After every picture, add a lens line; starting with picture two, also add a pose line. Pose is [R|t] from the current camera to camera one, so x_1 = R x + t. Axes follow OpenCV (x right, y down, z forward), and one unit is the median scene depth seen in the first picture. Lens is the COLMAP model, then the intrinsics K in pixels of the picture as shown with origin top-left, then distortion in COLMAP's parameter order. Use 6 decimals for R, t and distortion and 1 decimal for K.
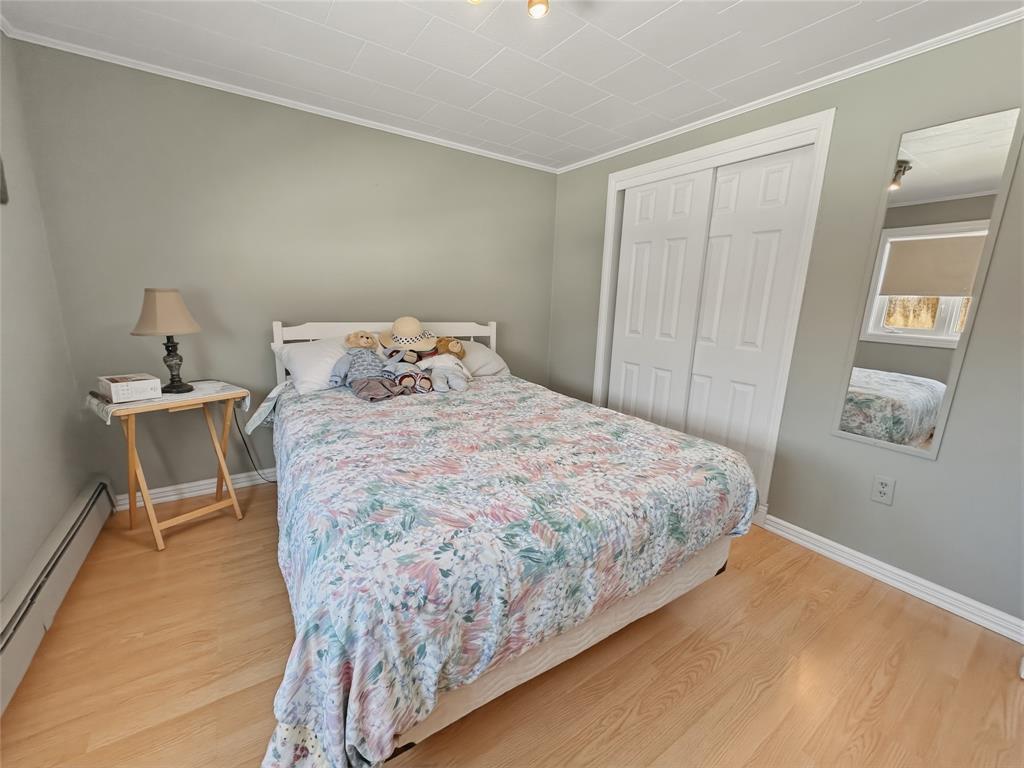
lens RADIAL K [[413.1, 0, 512.5], [0, 413.1, 389.6], [0, 0, 1]] dist [-0.019353, 0.000006]
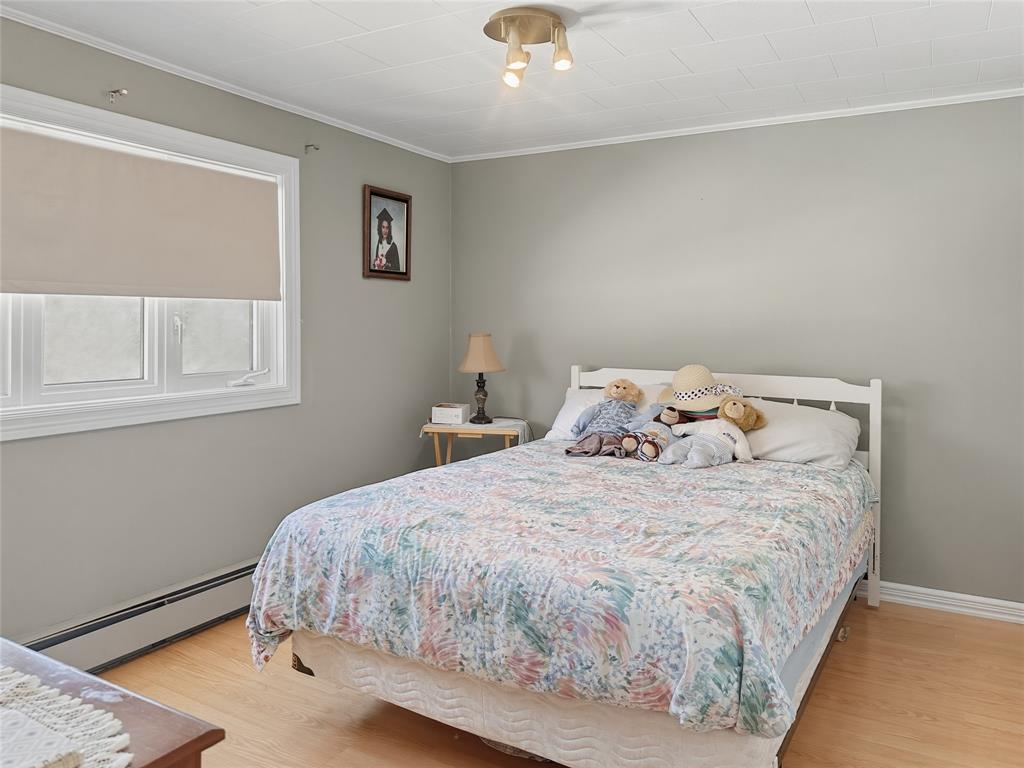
lens RADIAL K [[752.0, 0, 514.8], [0, 752.0, 380.6], [0, 0, 1]] dist [0.034366, -0.019981]
pose [[0.436503, 0.039205, -0.898848, 1.692741], [-0.191398, 0.980228, -0.050193, -0.036730], [0.879108, 0.193947, 0.435377, 0.258422]]
